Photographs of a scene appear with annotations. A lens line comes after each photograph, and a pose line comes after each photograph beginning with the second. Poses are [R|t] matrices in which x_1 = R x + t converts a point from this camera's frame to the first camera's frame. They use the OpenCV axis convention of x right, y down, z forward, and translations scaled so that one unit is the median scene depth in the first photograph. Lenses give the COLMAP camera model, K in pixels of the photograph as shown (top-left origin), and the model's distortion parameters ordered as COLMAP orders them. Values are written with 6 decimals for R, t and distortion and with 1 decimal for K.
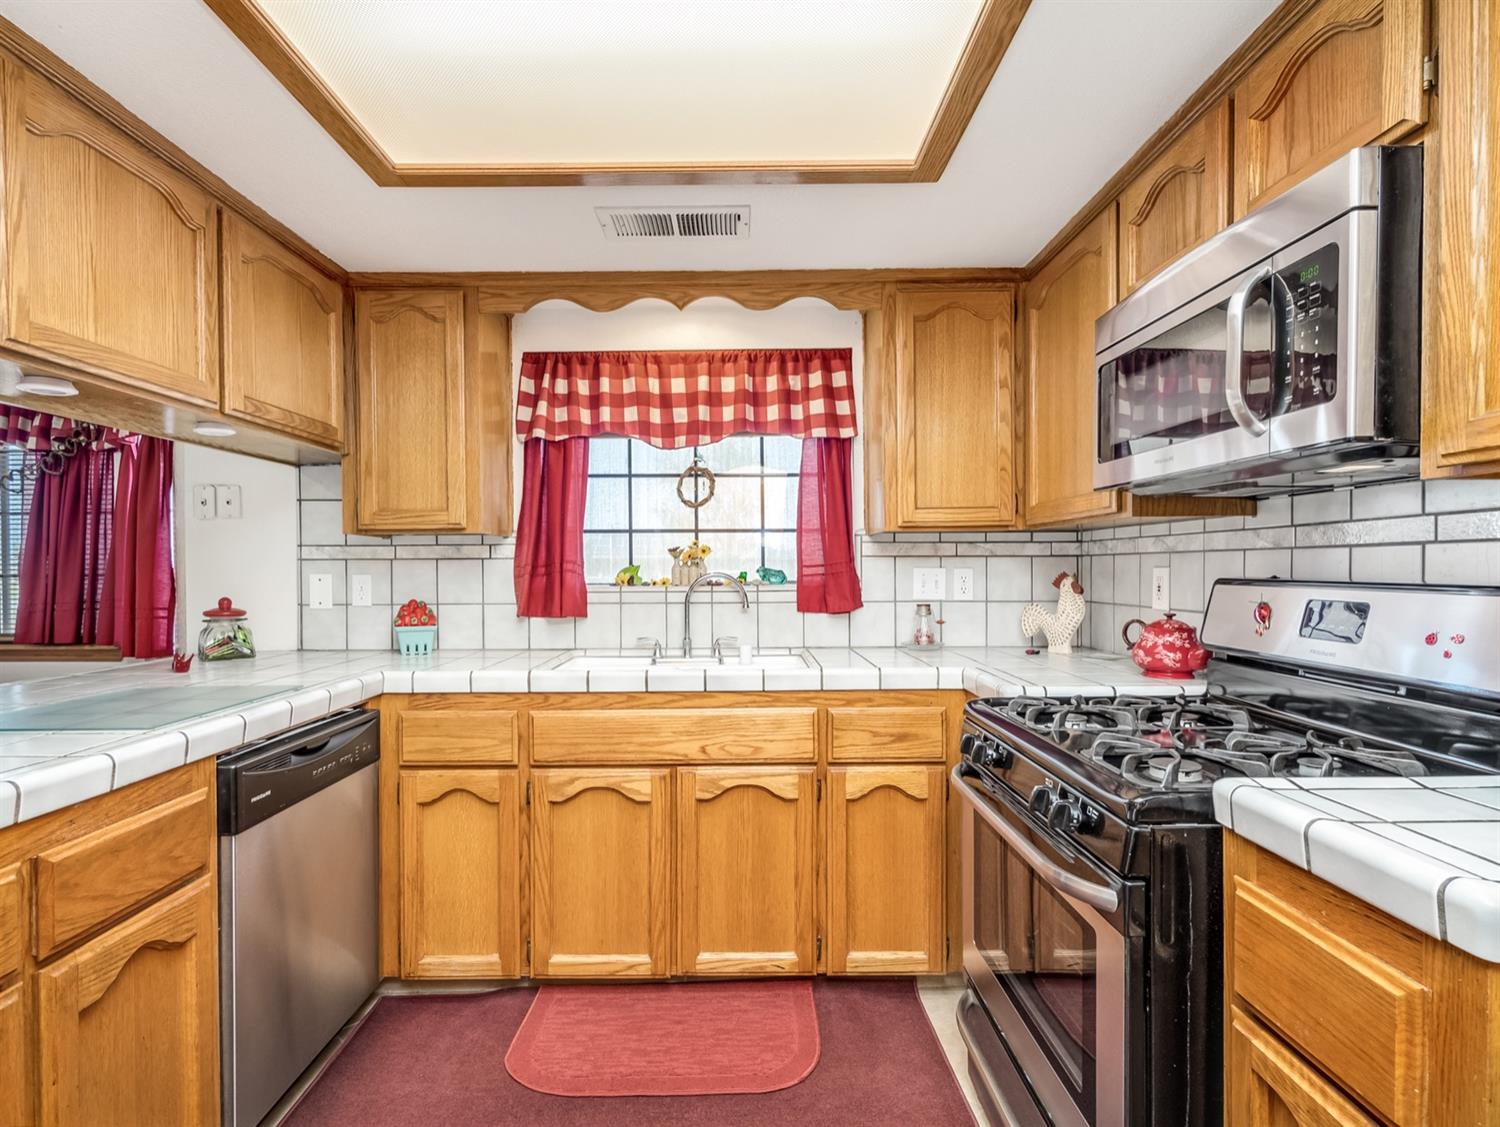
lens RADIAL K [[774.2, 0, 741.1], [0, 774.2, 582.8], [0, 0, 1]] dist [-0.001663, 0.000289]
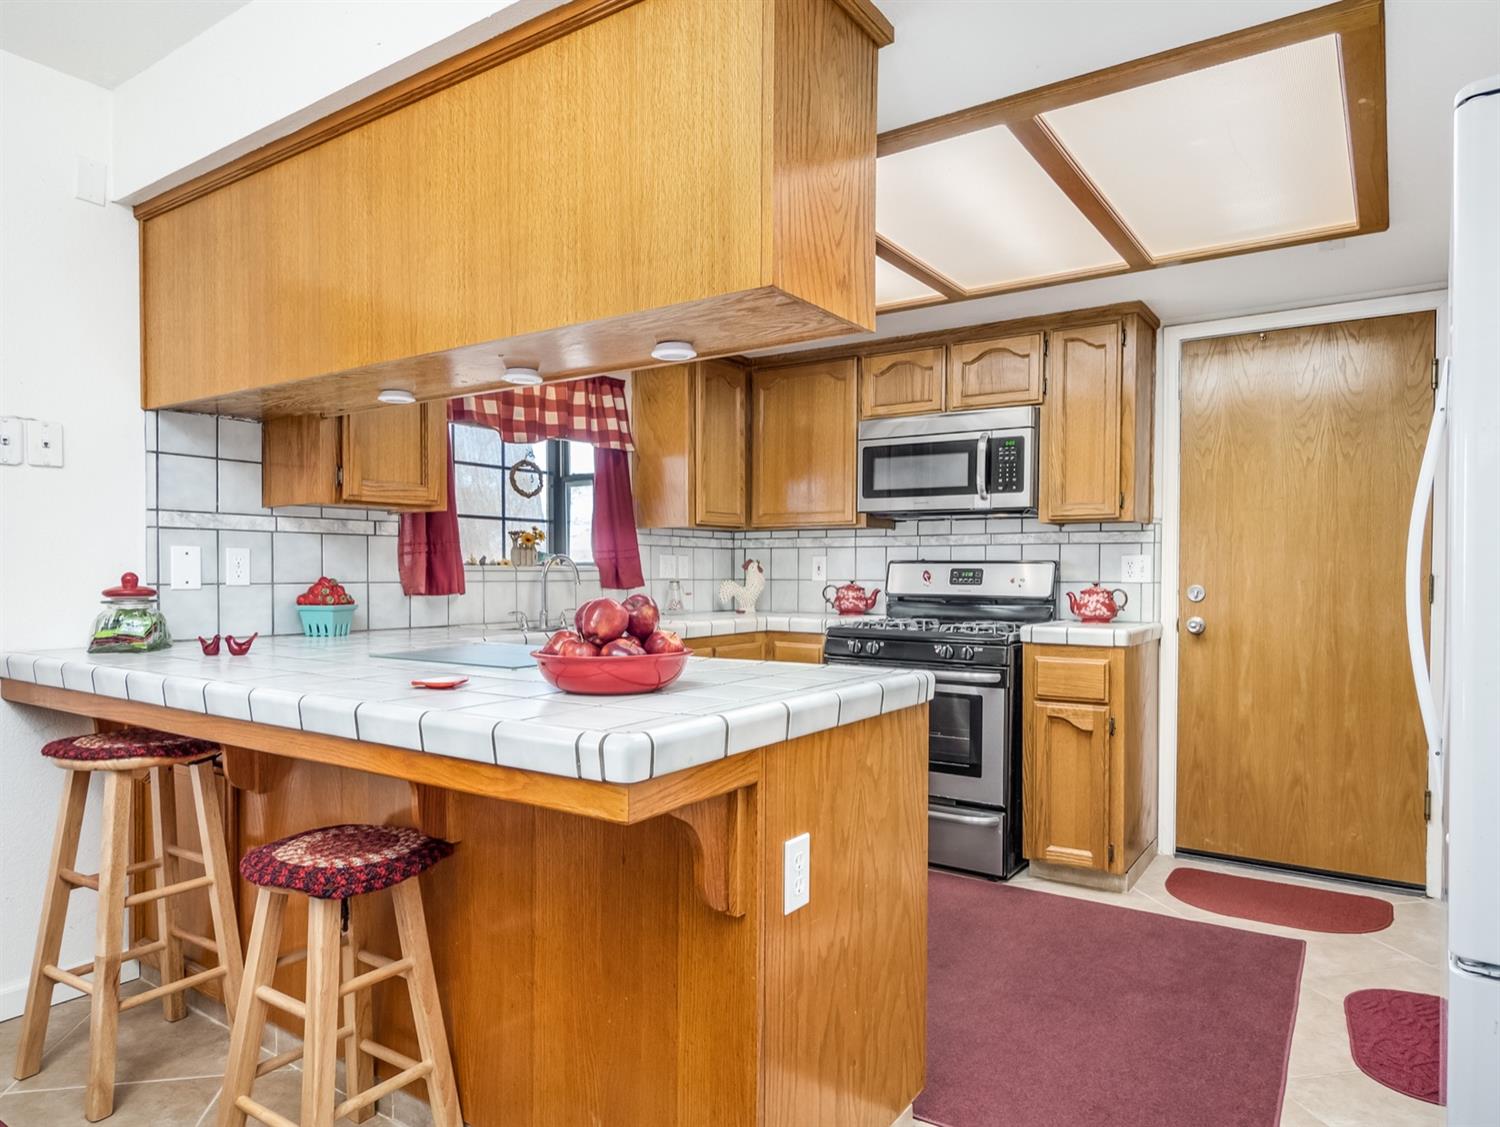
lens RADIAL K [[946.0, 0, 753.3], [0, 946.0, 591.7], [0, 0, 1]] dist [-0.006042, -0.001236]
pose [[0.568215, -0.010635, 0.822811, -1.161741], [0.009771, 0.999933, 0.006176, 0.041068], [-0.822822, 0.004531, 0.568281, -0.061517]]
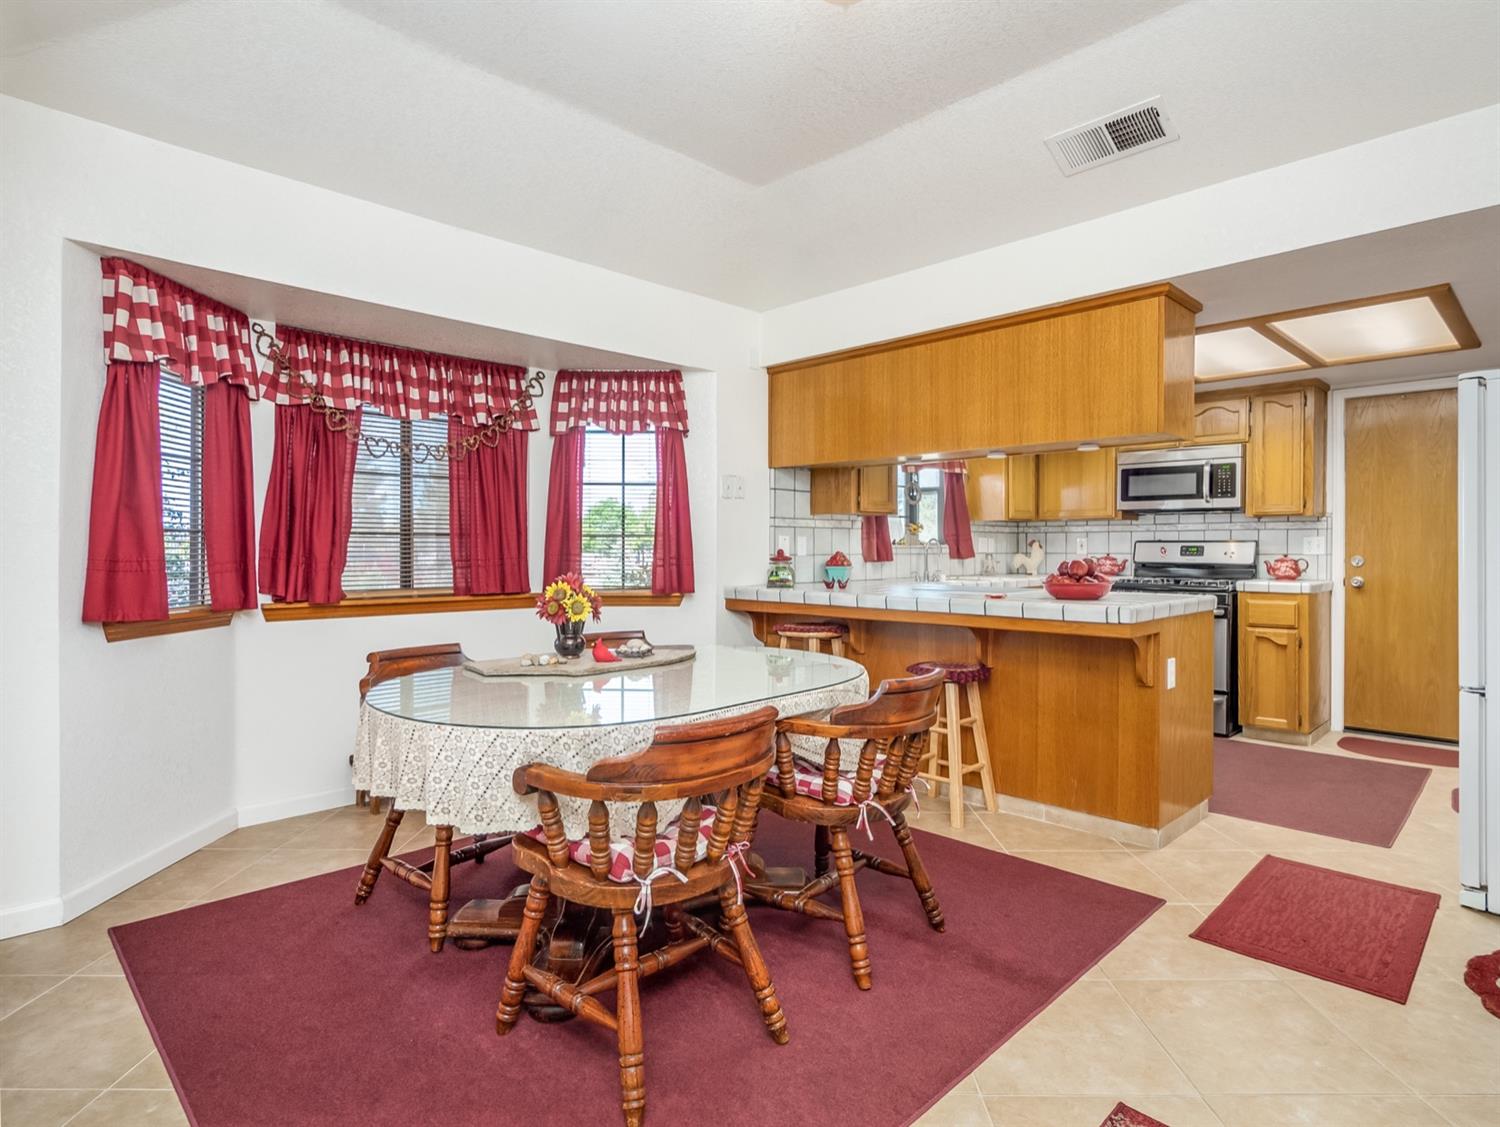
lens RADIAL K [[833.5, 0, 753.3], [0, 833.5, 555.2], [0, 0, 1]] dist [-0.002761, -0.000208]
pose [[0.714581, -0.000496, 0.699552, -2.045006], [0.008908, 0.999925, -0.008390, 0.048784], [-0.699496, 0.012227, 0.714532, -0.215351]]
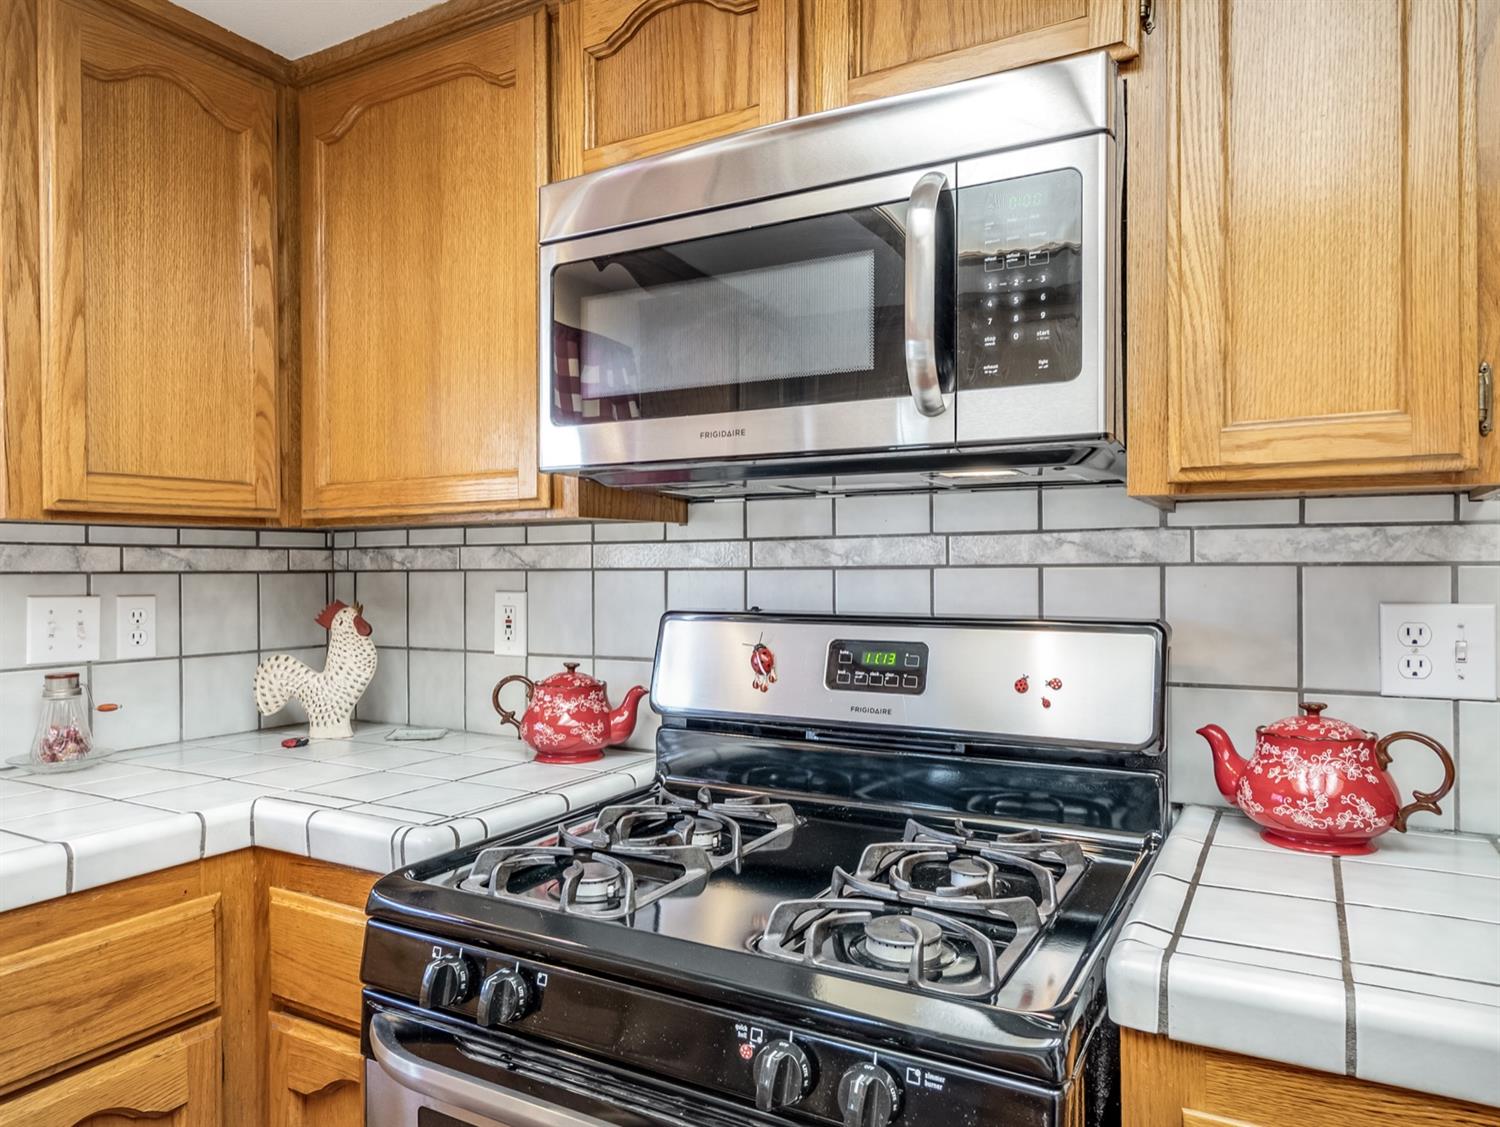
lens RADIAL K [[999.4, 0, 752.0], [0, 999.4, 568.8], [0, 0, 1]] dist [-0.003715, -0.002423]
pose [[0.498320, 0.001108, 0.866993, -0.095113], [0.020474, 0.999705, -0.013045, -0.022569], [-0.866751, 0.024251, 0.498150, 0.356933]]
